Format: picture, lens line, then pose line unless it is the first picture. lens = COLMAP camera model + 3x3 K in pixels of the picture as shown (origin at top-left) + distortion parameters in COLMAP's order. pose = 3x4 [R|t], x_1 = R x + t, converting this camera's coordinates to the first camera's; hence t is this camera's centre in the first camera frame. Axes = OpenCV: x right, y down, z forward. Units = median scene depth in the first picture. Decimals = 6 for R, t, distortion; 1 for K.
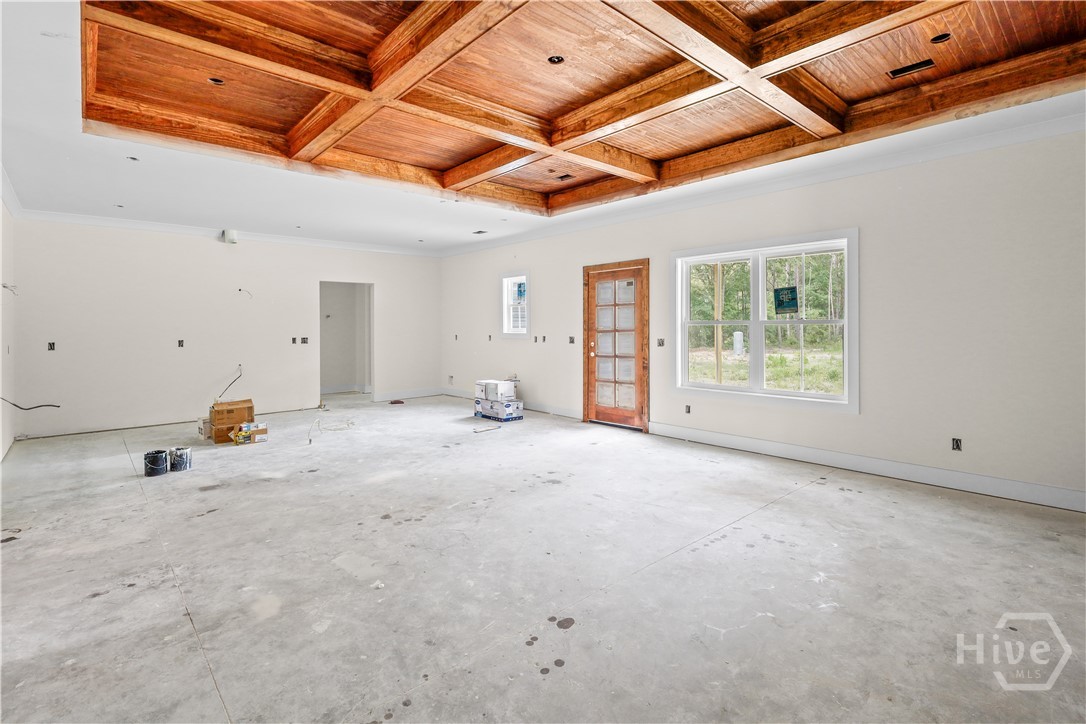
lens RADIAL K [[510.0, 0, 545.1], [0, 510.0, 365.3], [0, 0, 1]] dist [0.000581, 0.000029]
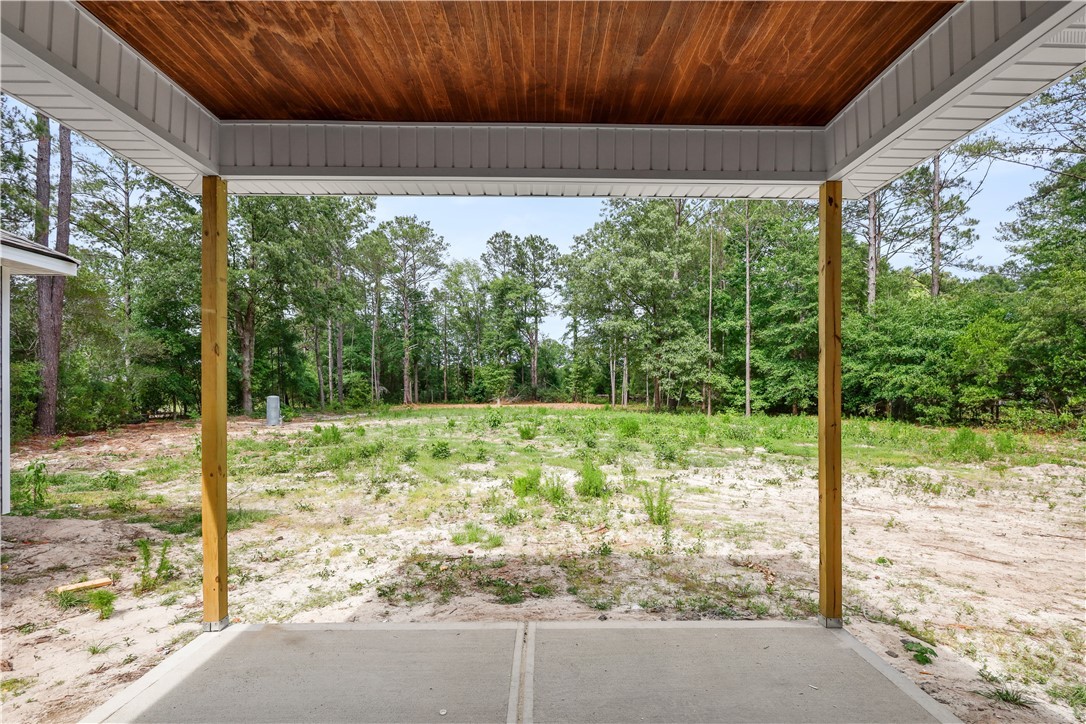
lens RADIAL K [[510.0, 0, 545.1], [0, 510.0, 365.3], [0, 0, 1]] dist [0.000581, 0.000029]
pose [[0.658611, 0.041432, 0.751342, 0.047010], [0.052035, 0.993585, -0.100403, -0.008091], [-0.750683, 0.105223, 0.652230, 0.126425]]
